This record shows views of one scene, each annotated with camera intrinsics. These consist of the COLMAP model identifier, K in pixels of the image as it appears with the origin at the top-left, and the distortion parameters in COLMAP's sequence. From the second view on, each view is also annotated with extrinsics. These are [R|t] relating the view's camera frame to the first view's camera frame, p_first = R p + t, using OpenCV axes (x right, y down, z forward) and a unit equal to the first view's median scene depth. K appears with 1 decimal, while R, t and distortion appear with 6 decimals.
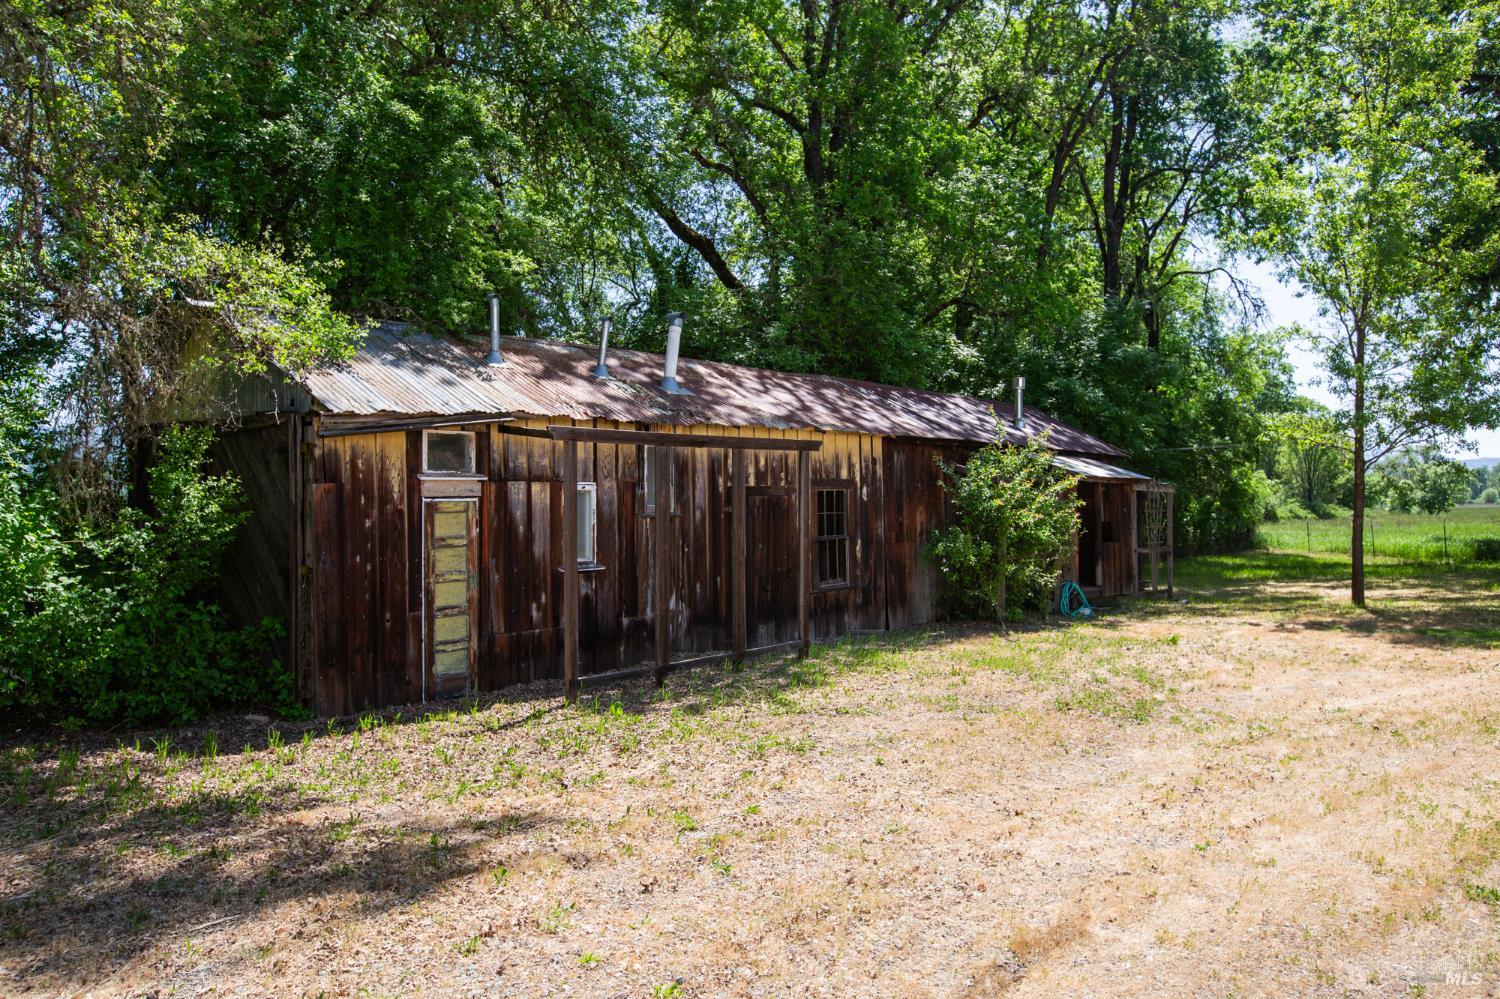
lens RADIAL K [[1075.5, 0, 749.8], [0, 1075.5, 501.1], [0, 0, 1]] dist [-0.000195, 0.000011]
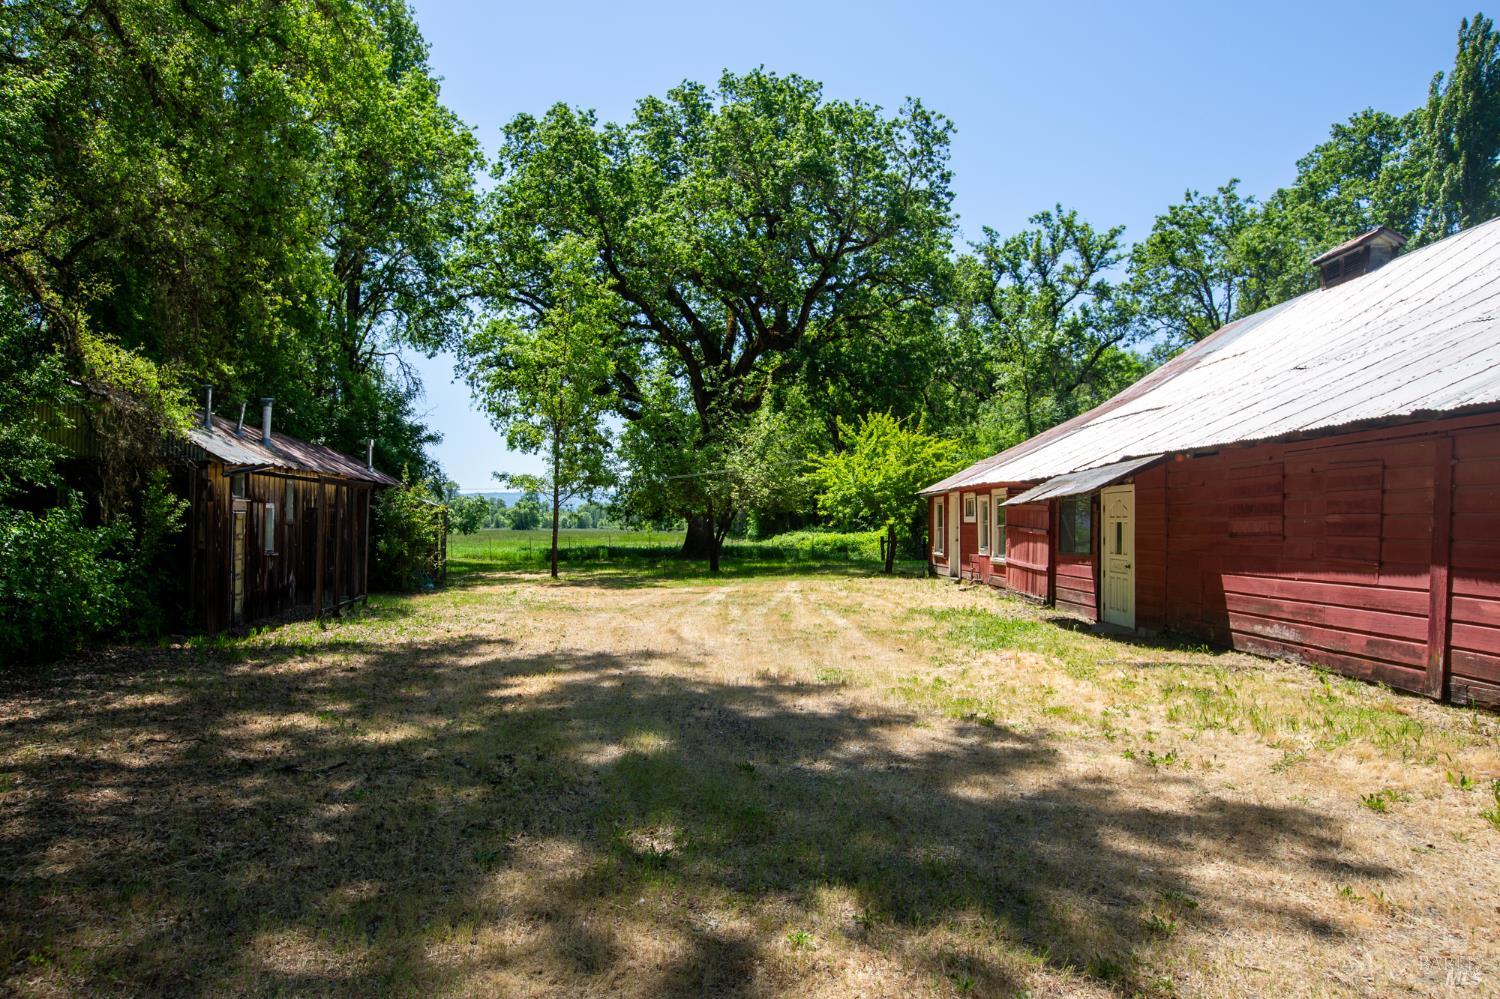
lens RADIAL K [[993.8, 0, 750.1], [0, 993.8, 501.8], [0, 0, 1]] dist [-0.000087, -0.000011]
pose [[0.638660, 0.034324, 0.768723, -0.592183], [-0.018074, 0.999398, -0.029607, 0.008554], [-0.769277, 0.005015, 0.638896, -0.399890]]
